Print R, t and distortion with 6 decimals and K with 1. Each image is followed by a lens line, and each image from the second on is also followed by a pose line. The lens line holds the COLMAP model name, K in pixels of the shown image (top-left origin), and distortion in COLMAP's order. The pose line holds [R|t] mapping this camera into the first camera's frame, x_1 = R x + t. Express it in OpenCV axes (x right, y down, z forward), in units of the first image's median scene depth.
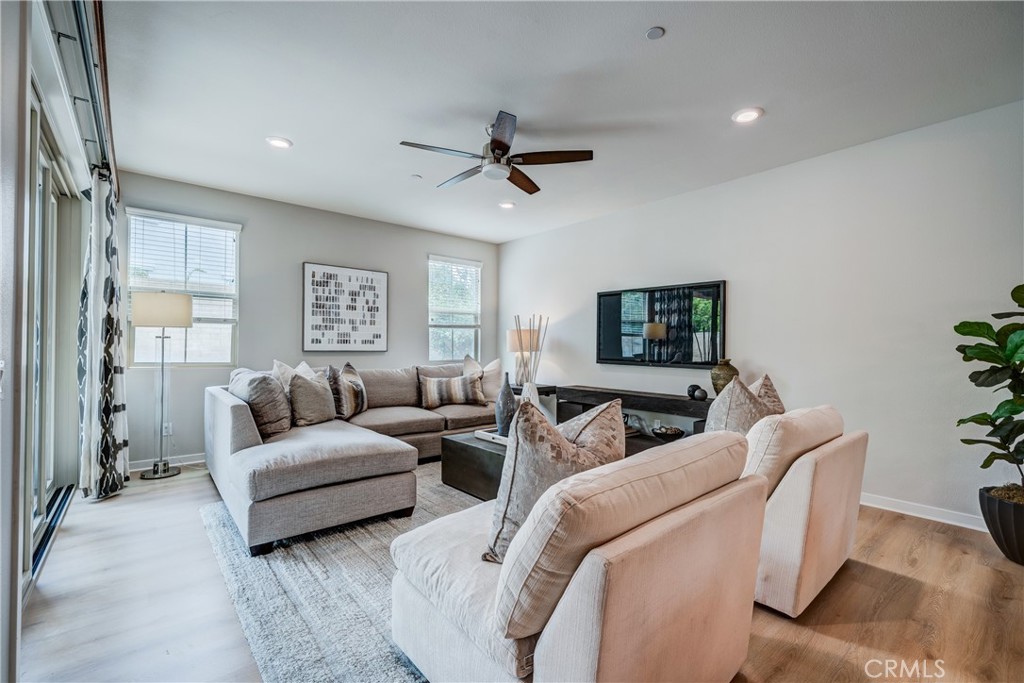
lens RADIAL K [[441.8, 0, 510.6], [0, 441.8, 342.8], [0, 0, 1]] dist [-0.001841, 0.000025]
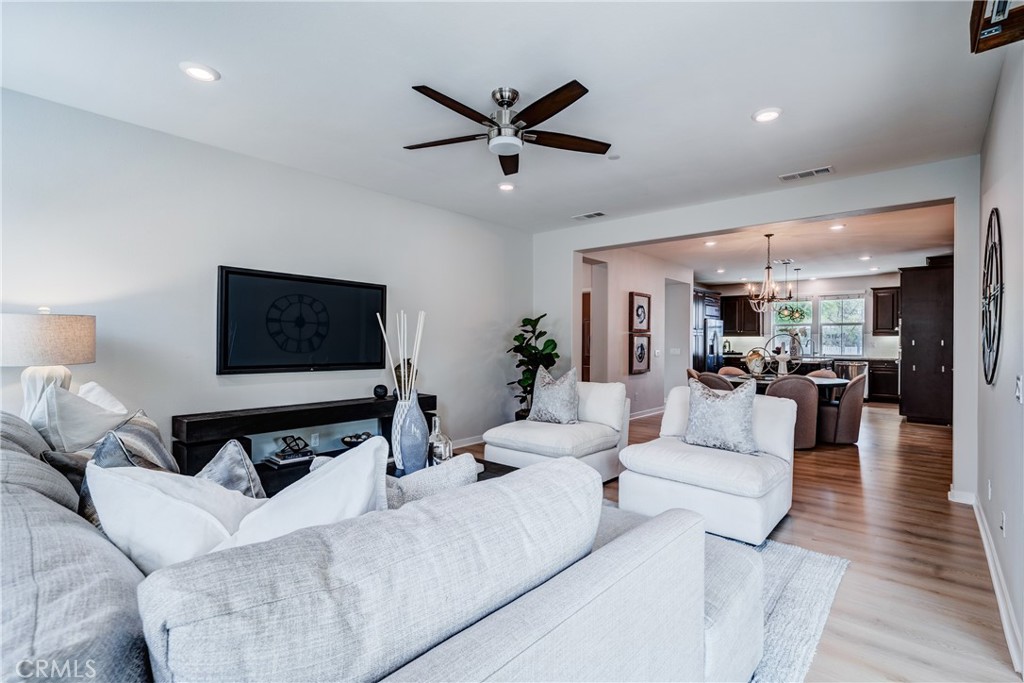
lens RADIAL K [[478.1, 0, 520.2], [0, 478.1, 342.6], [0, 0, 1]] dist [-0.001293, 0.000104]
pose [[-0.157871, -0.009061, 0.987418, -0.587178], [-0.014586, 0.999870, 0.006843, -0.012906], [-0.987352, -0.013322, -0.157982, 0.690442]]
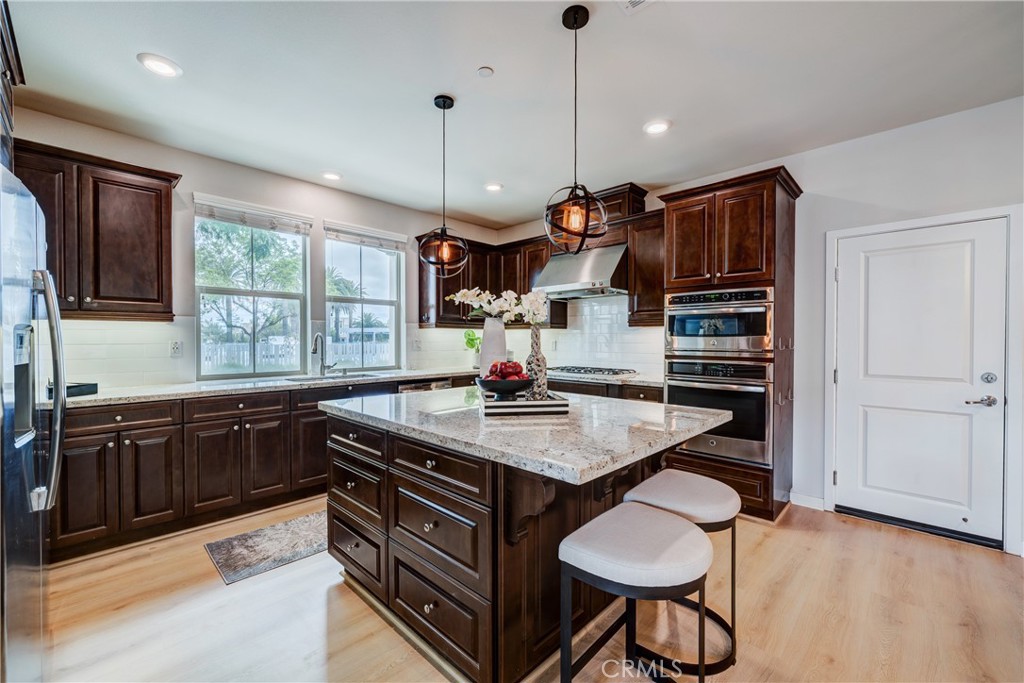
lens RADIAL K [[398.5, 0, 501.9], [0, 398.5, 344.7], [0, 0, 1]] dist [-0.001244, 0.000195]
pose [[-0.994377, -0.013118, -0.105086, 1.074446], [-0.012785, 0.999911, -0.003847, -0.012291], [0.105127, -0.002481, -0.994456, -0.218031]]
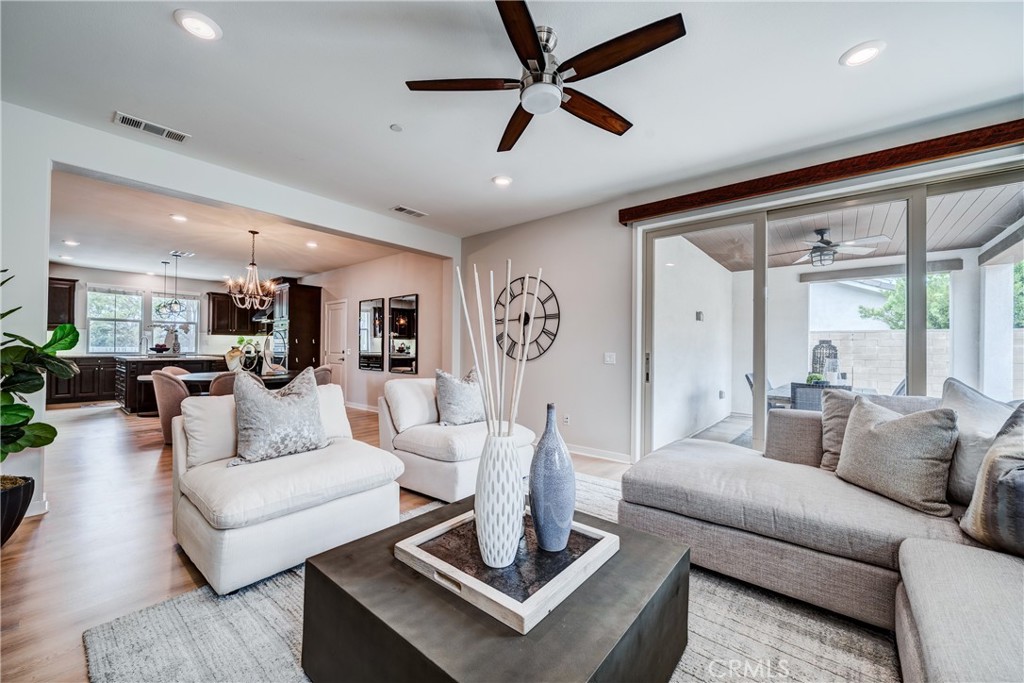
lens RADIAL K [[398.5, 0, 515.6], [0, 398.5, 342.6], [0, 0, 1]] dist [-0.001244, 0.000195]
pose [[-0.983630, -0.017391, -0.179360, 0.071595], [-0.014343, 0.999730, -0.018276, 0.004071], [0.179629, -0.015404, -0.983614, 1.002914]]
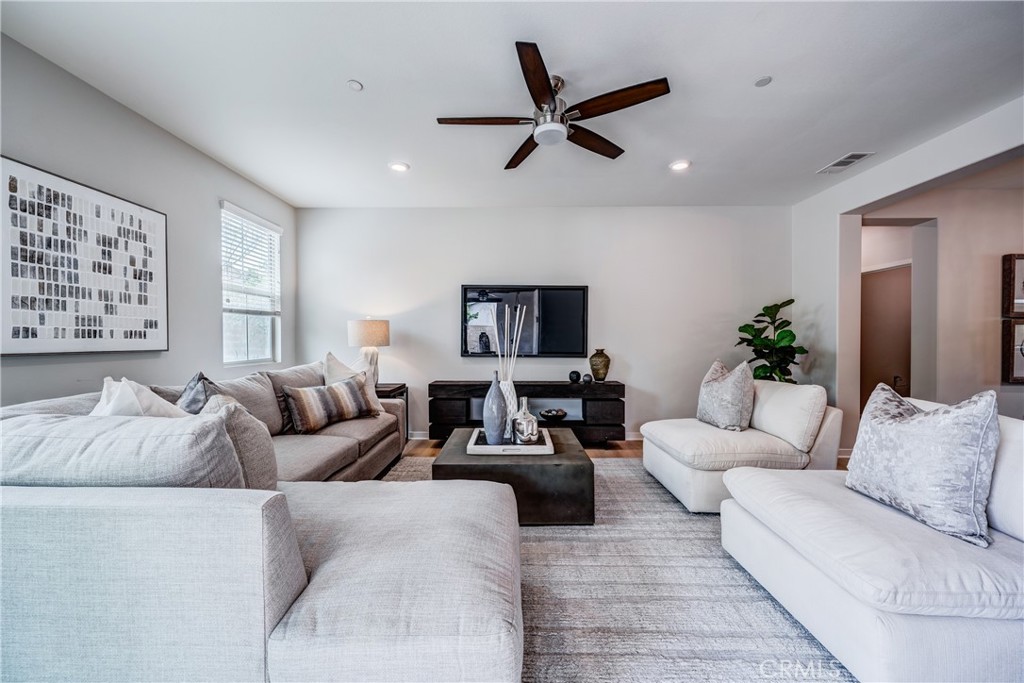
lens RADIAL K [[398.5, 0, 510.9], [0, 398.5, 342.8], [0, 0, 1]] dist [-0.001244, 0.000195]
pose [[0.652059, -0.013578, 0.758046, -0.418864], [-0.002393, 0.999798, 0.019967, -0.002719], [-0.758164, -0.014834, 0.651895, 0.344354]]
